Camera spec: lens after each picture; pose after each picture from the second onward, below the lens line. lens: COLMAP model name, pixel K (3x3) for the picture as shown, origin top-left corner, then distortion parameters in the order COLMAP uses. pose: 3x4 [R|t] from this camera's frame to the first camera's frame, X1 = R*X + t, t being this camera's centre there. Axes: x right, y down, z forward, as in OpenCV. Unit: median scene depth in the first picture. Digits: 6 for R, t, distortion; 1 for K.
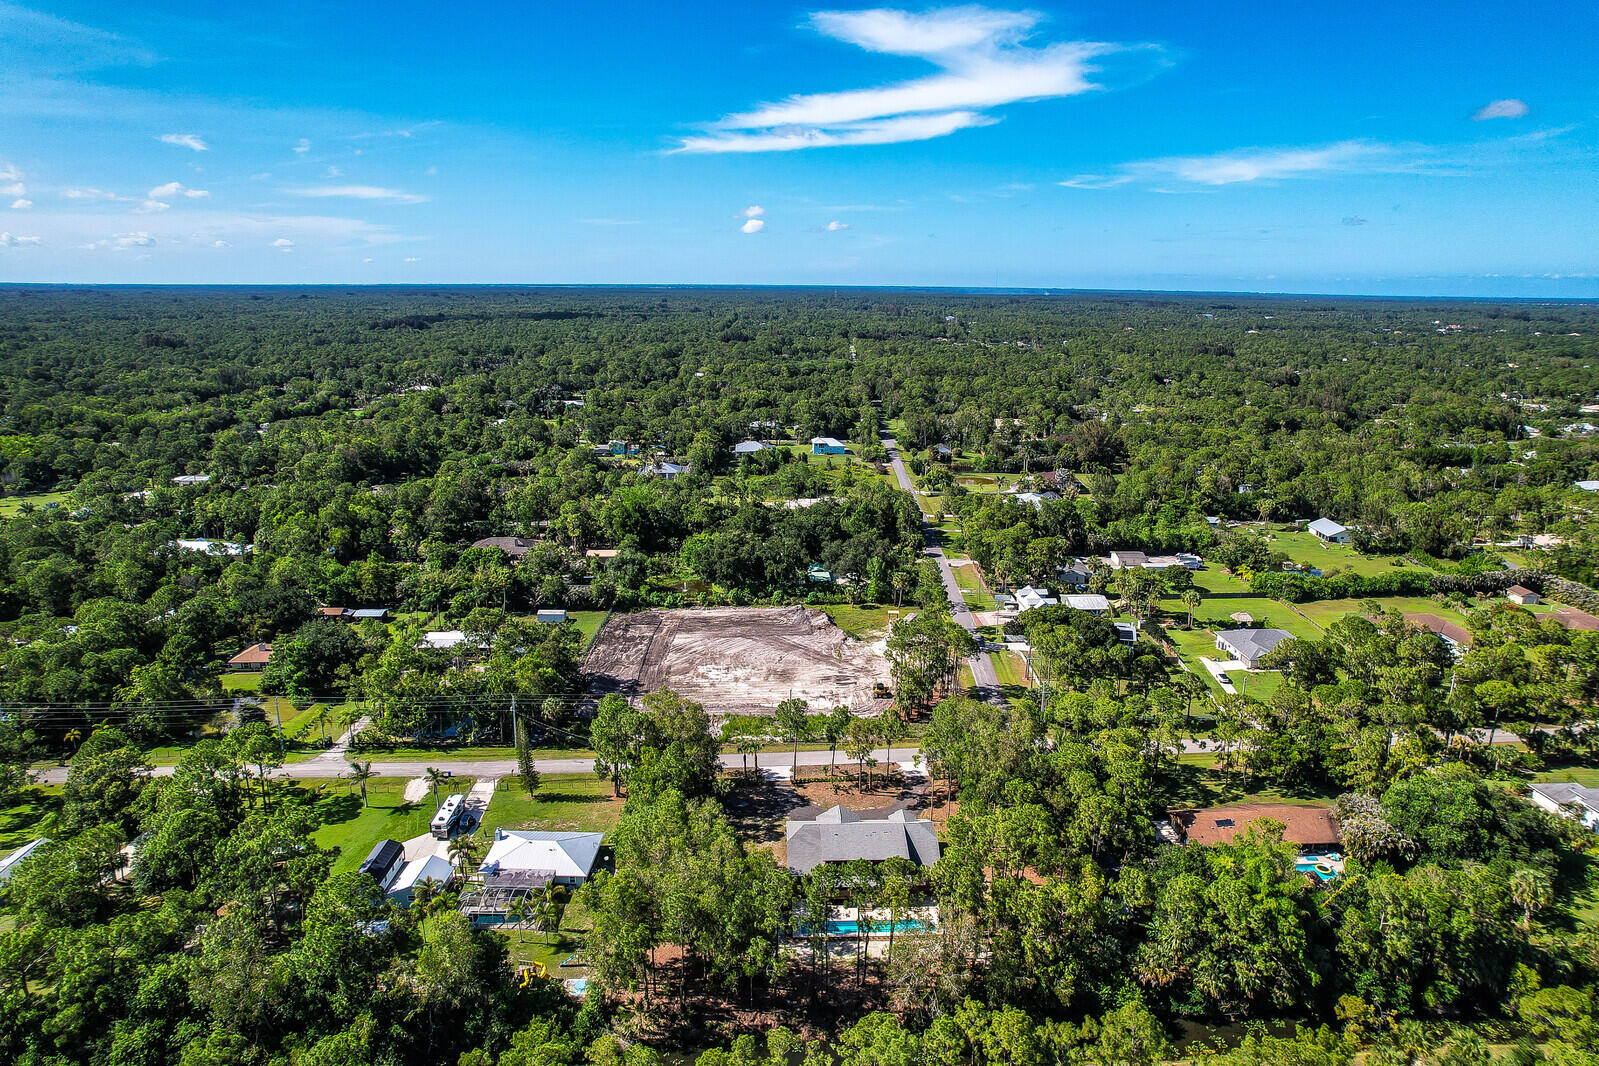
lens RADIAL K [[1019.1, 0, 814.6], [0, 1019.1, 538.9], [0, 0, 1]] dist [-0.078725, 0.070451]
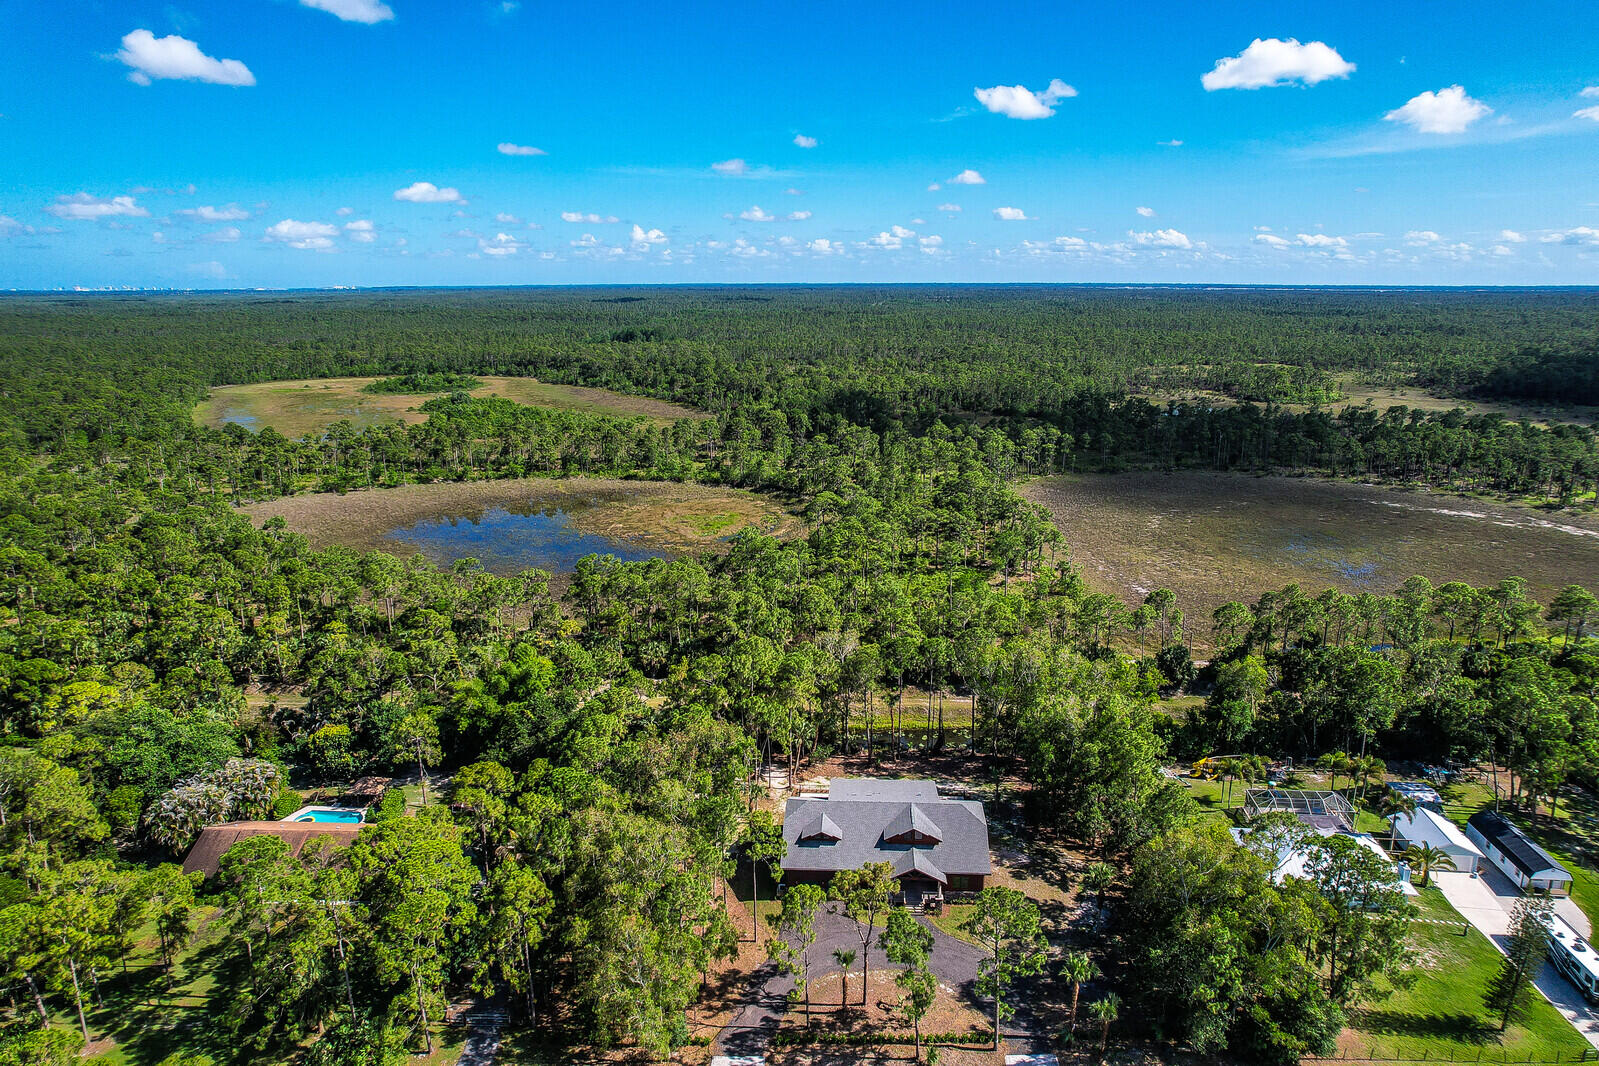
lens RADIAL K [[1019.1, 0, 804.5], [0, 1019.1, 510.4], [0, 0, 1]] dist [-0.078725, 0.070451]
pose [[-0.995737, -0.016472, 0.090757, 0.023016], [0.027669, 0.885276, 0.464241, -0.146901], [-0.087992, 0.464773, -0.881047, 0.895443]]
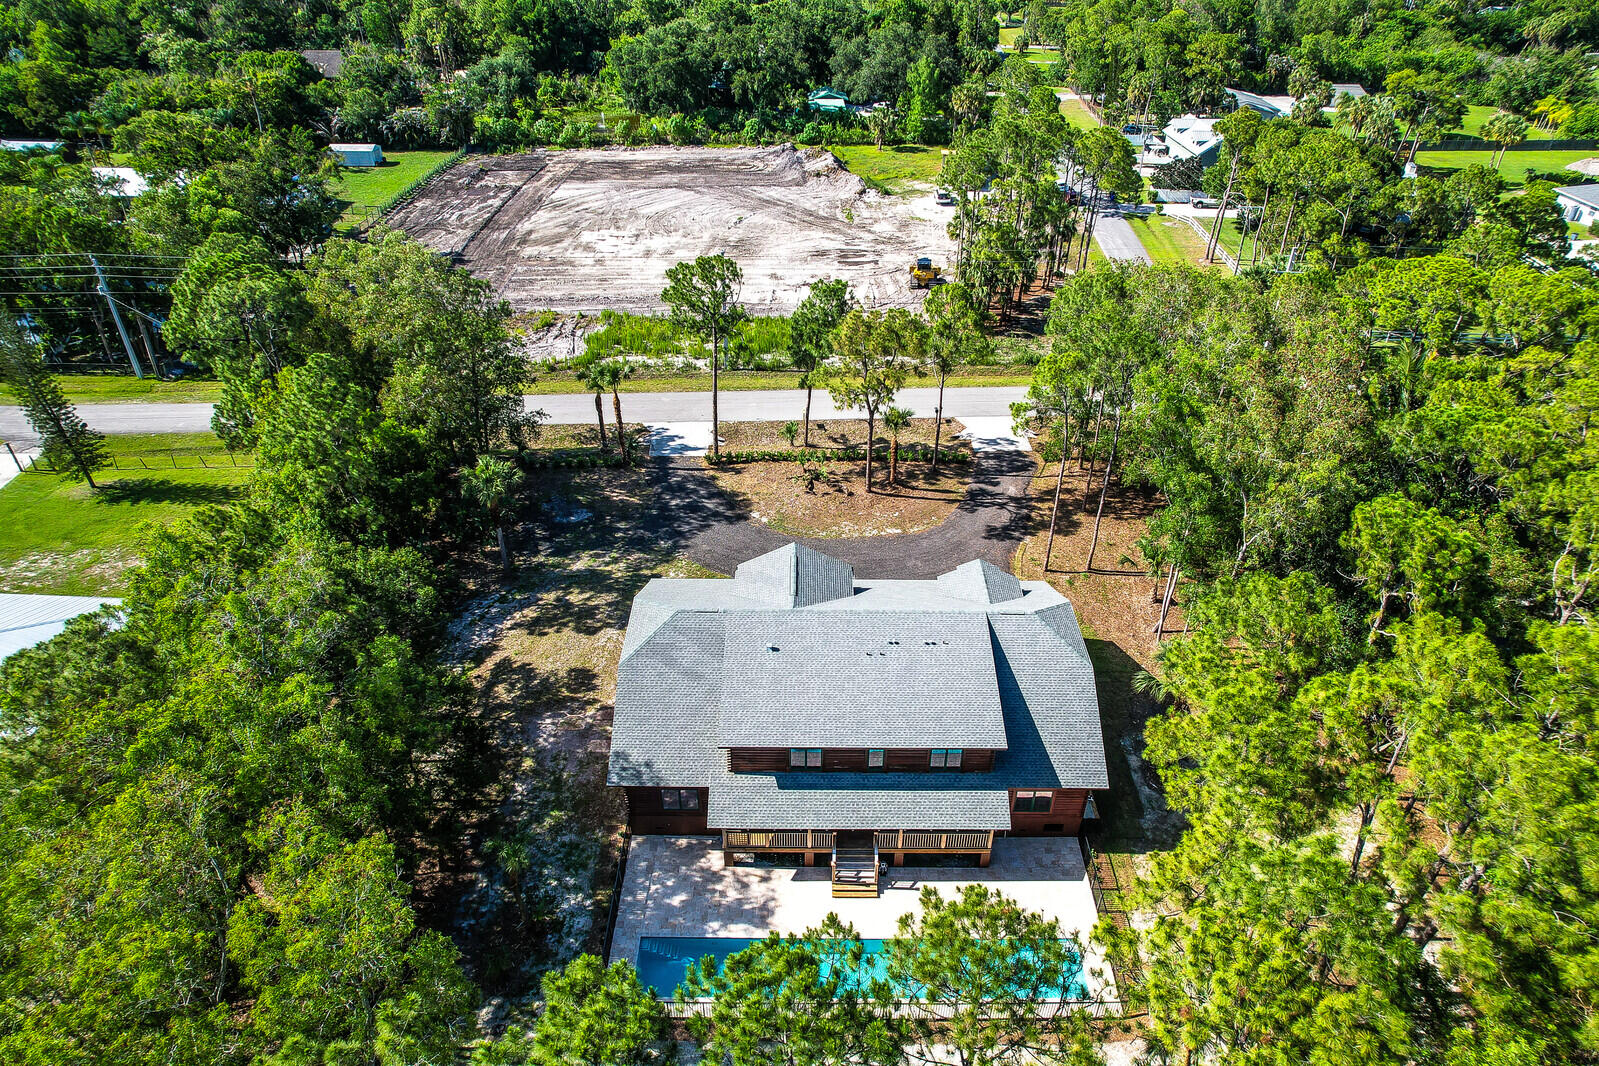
lens RADIAL K [[1019.1, 0, 818.6], [0, 1019.1, 520.5], [0, 0, 1]] dist [-0.078725, 0.070451]
pose [[0.999369, 0.020826, -0.028774, 0.024421], [-0.010394, 0.946092, 0.323730, 0.085298], [0.033965, -0.323227, 0.945712, 0.402734]]
